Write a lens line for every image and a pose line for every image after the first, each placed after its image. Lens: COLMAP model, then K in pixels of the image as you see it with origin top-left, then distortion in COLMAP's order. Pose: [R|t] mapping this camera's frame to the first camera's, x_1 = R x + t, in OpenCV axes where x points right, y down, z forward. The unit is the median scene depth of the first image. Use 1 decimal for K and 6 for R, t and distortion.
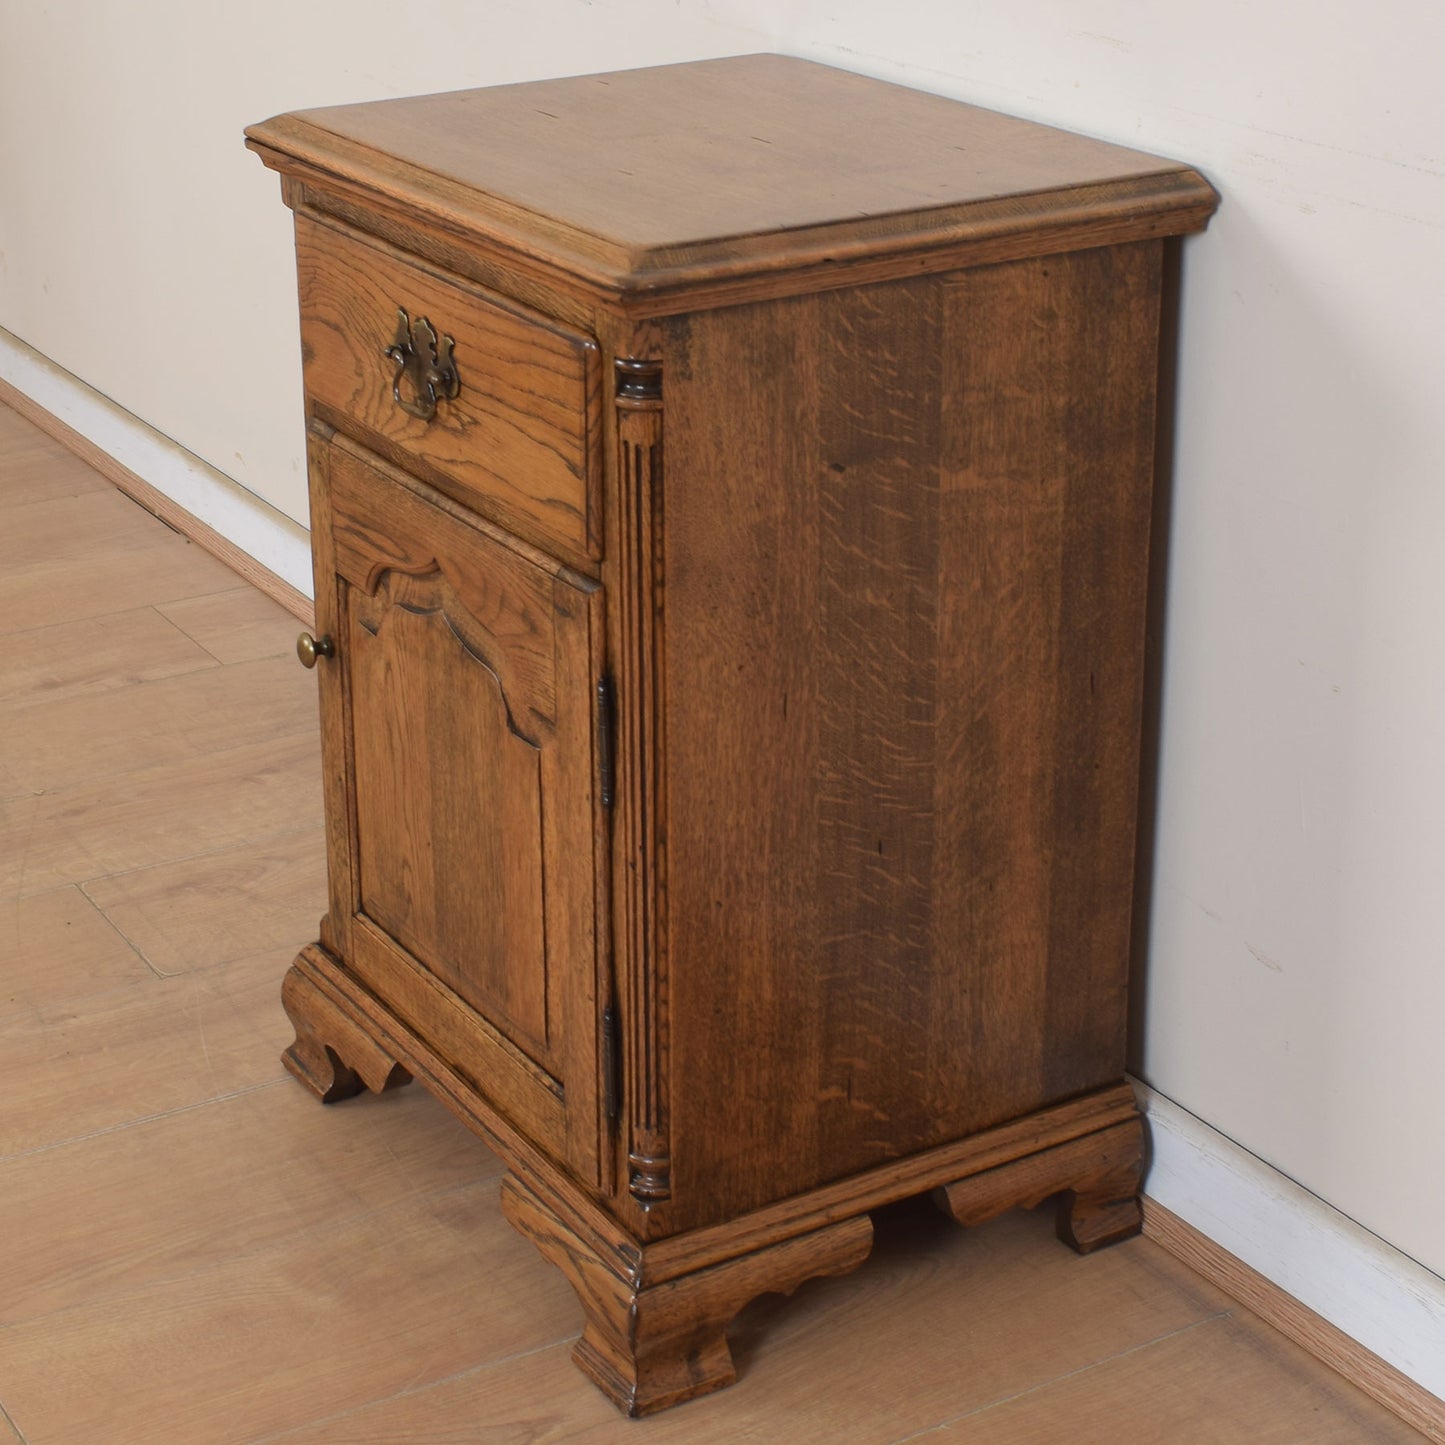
lens RADIAL K [[2984.5, 0, 725.7], [0, 2984.5, 564.3], [0, 0, 1]] dist [-0.073253, 0.000000]
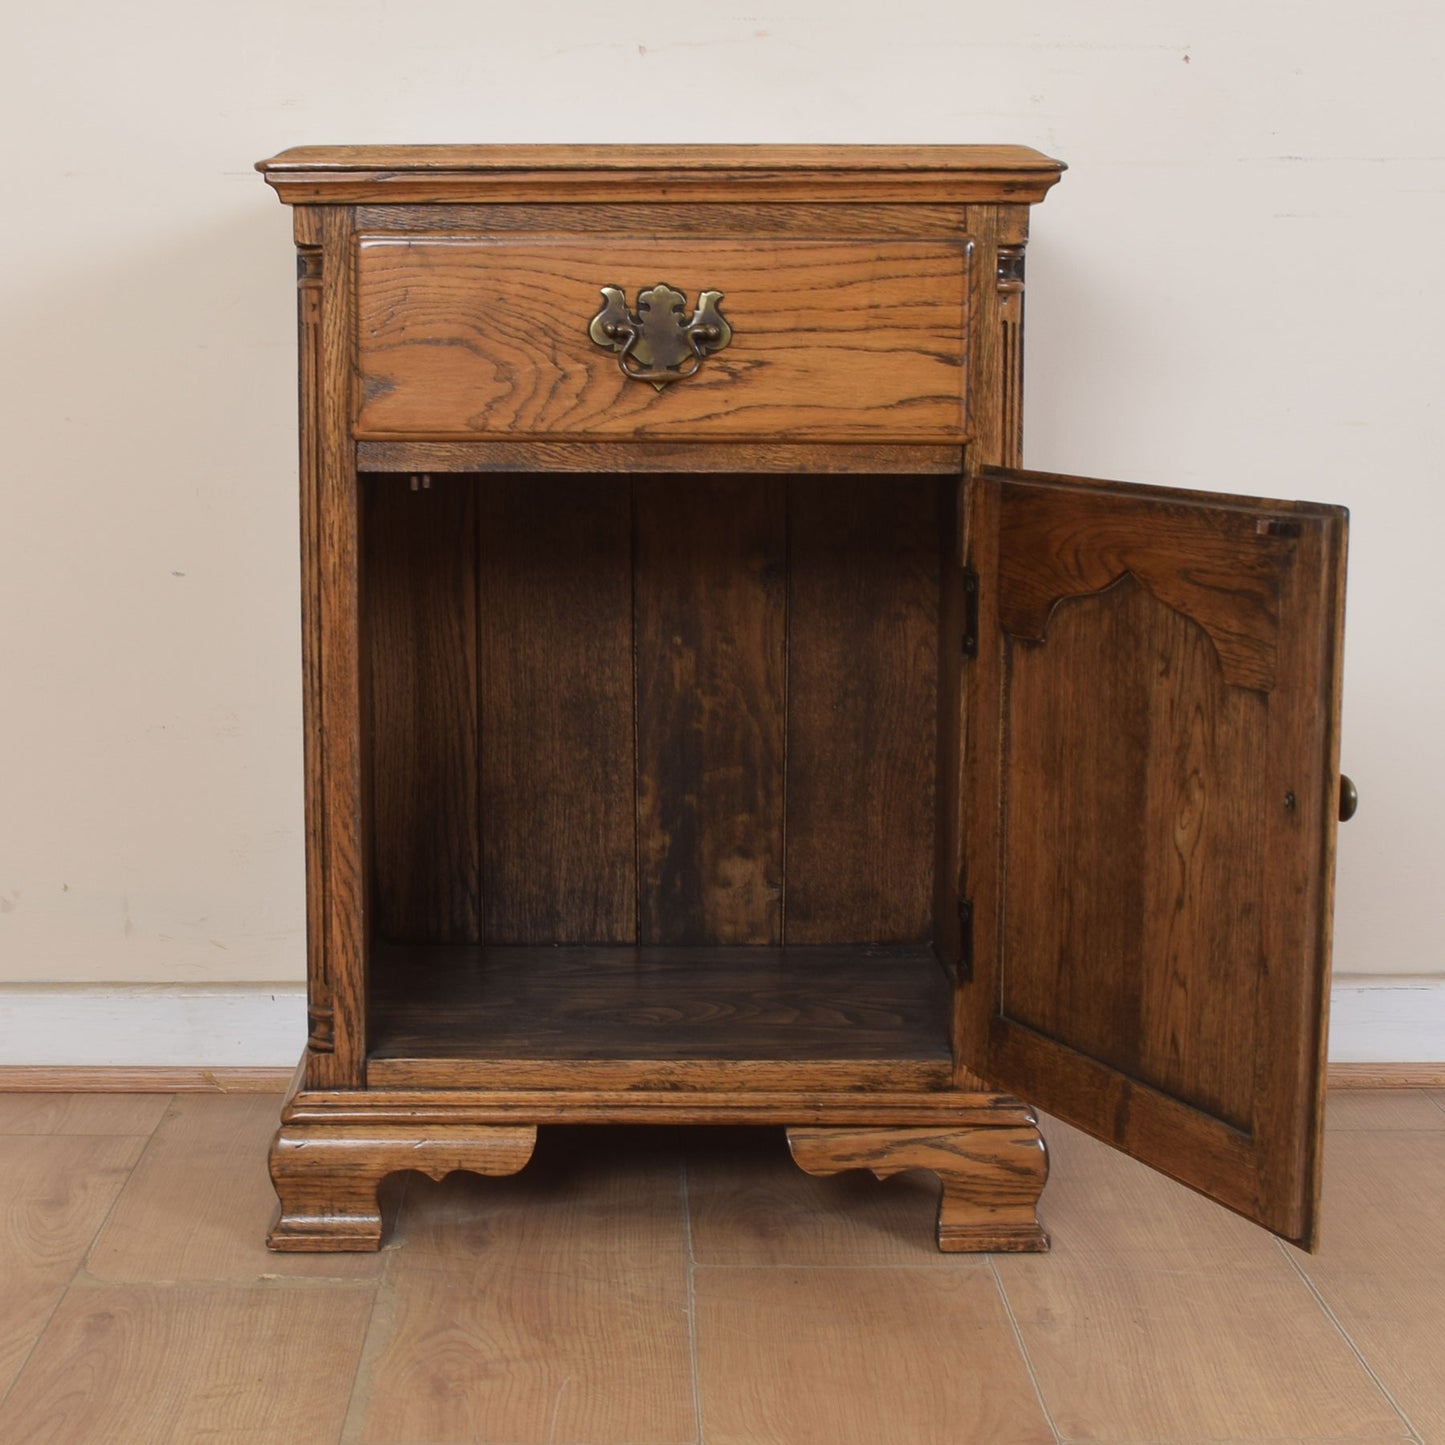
lens RADIAL K [[2984.5, 0, 647.5], [0, 2984.5, 742.8], [0, 0, 1]] dist [-0.073253, 0.000000]
pose [[0.524856, -0.129023, 0.841355, -1.002641], [0.284594, 0.958160, -0.030601, 0.101470], [-0.802204, 0.255506, 0.539615, 0.484898]]
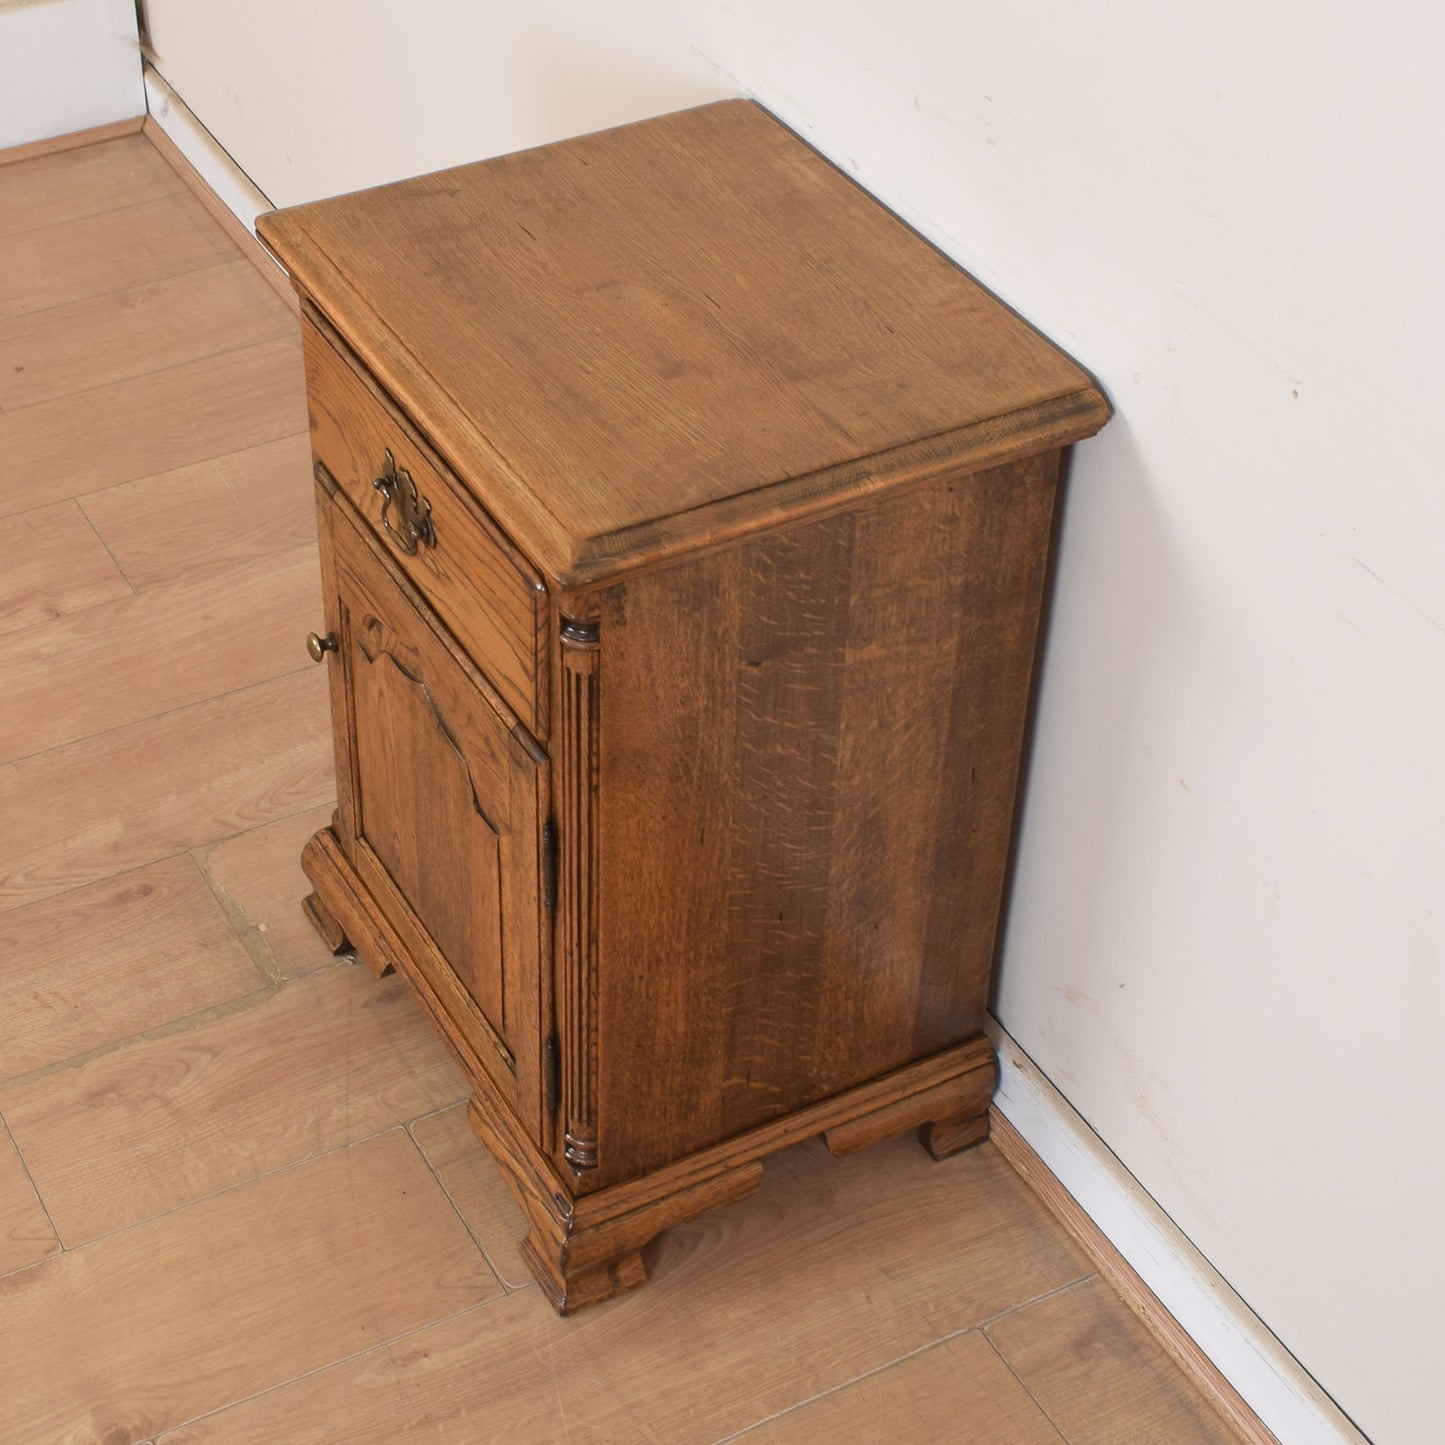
lens RADIAL K [[2621.7, 0, 612.9], [0, 2621.7, 667.3], [0, 0, 1]] dist [-0.066670, 0.000000]
pose [[0.997464, 0.051341, -0.049294, 0.031237], [-0.032512, 0.944770, 0.326119, -0.342649], [0.063315, -0.323689, 0.944043, 0.033948]]
